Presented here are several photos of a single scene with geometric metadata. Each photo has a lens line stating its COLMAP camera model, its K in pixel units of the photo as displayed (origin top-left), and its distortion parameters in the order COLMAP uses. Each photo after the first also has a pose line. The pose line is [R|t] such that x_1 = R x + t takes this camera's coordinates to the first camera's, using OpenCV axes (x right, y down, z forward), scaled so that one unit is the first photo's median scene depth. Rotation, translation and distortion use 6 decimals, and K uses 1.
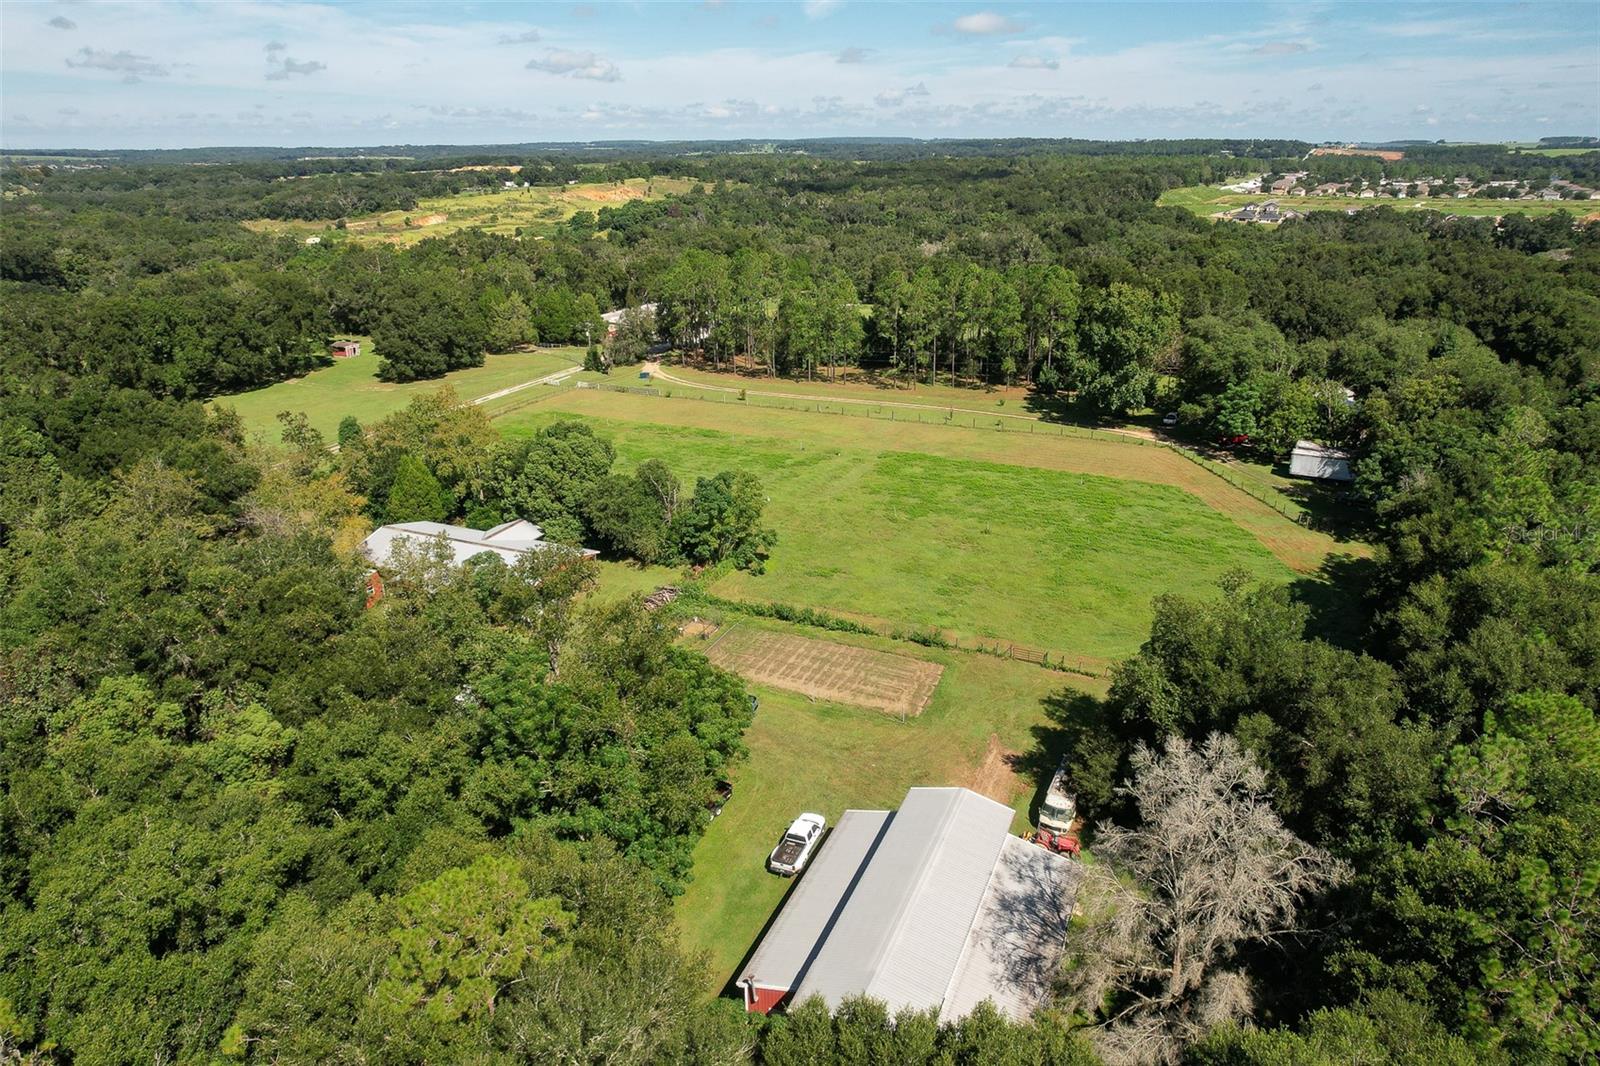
lens RADIAL K [[1016.3, 0, 800.0], [0, 1016.3, 533.0], [0, 0, 1]] dist [-0.080370, 0.088272]
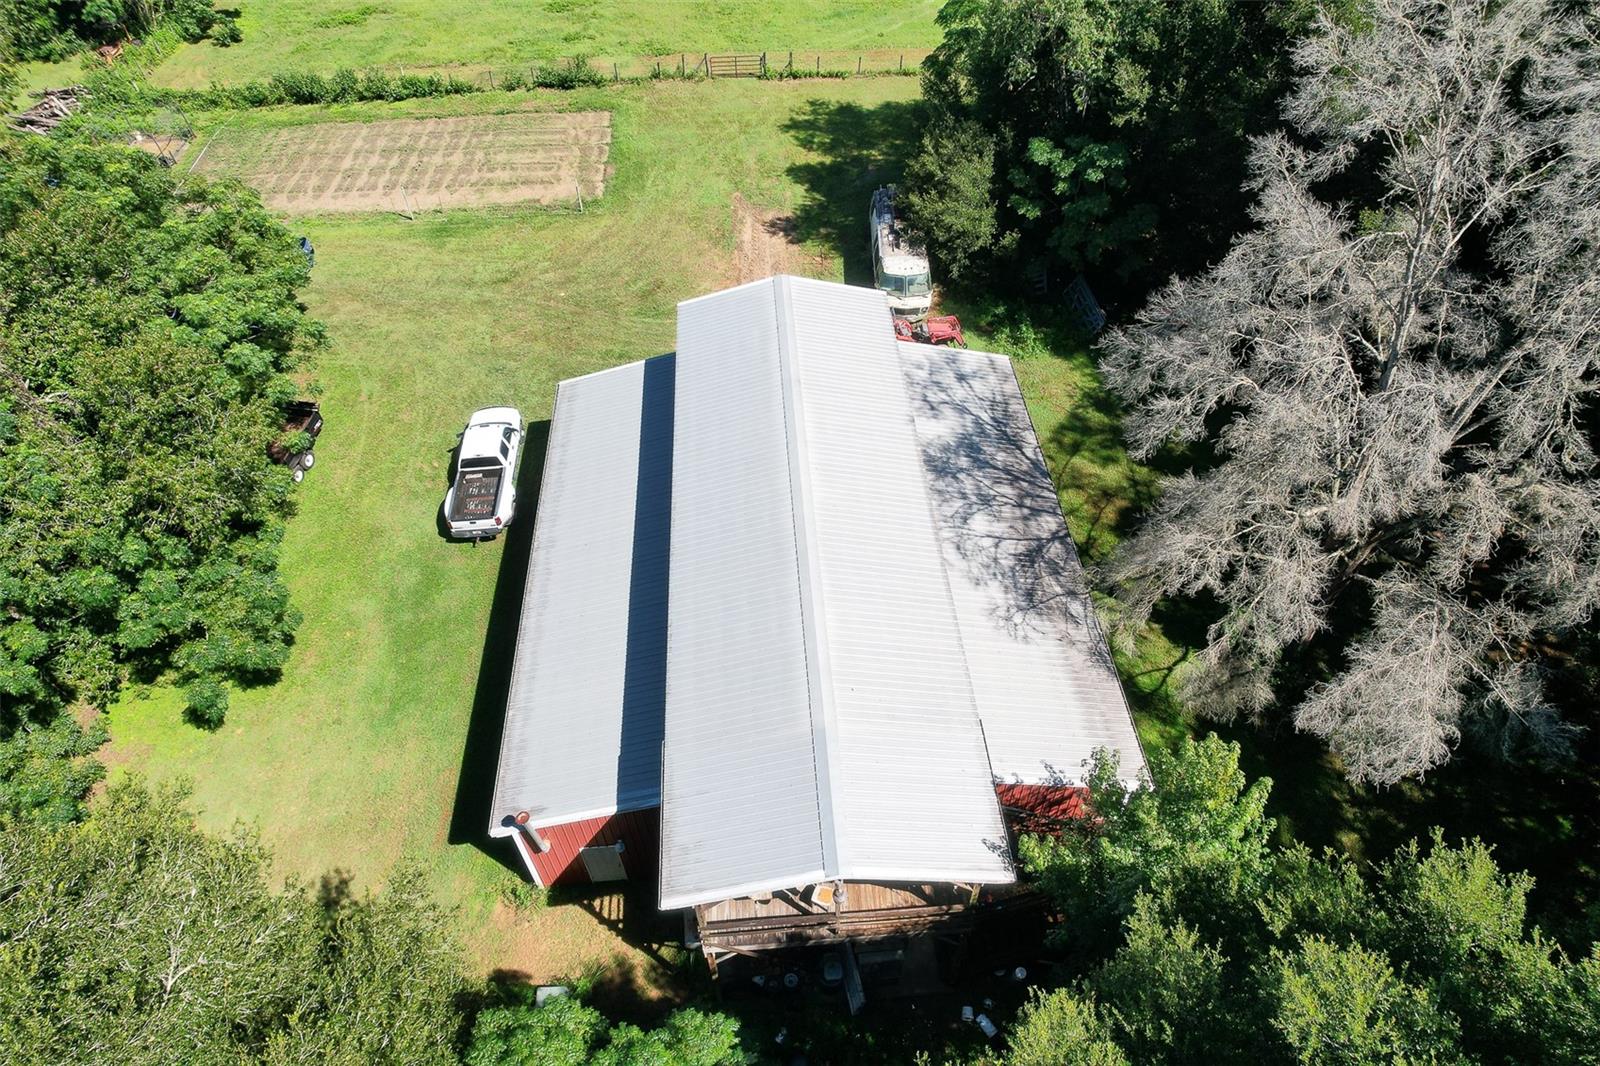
lens RADIAL K [[1016.3, 0, 800.0], [0, 1016.3, 533.0], [0, 0, 1]] dist [-0.080370, 0.088272]
pose [[0.894831, -0.333650, 0.296572, -0.021081], [0.169597, 0.868636, 0.465519, 0.115508], [-0.412934, -0.366263, 0.833869, 0.466281]]
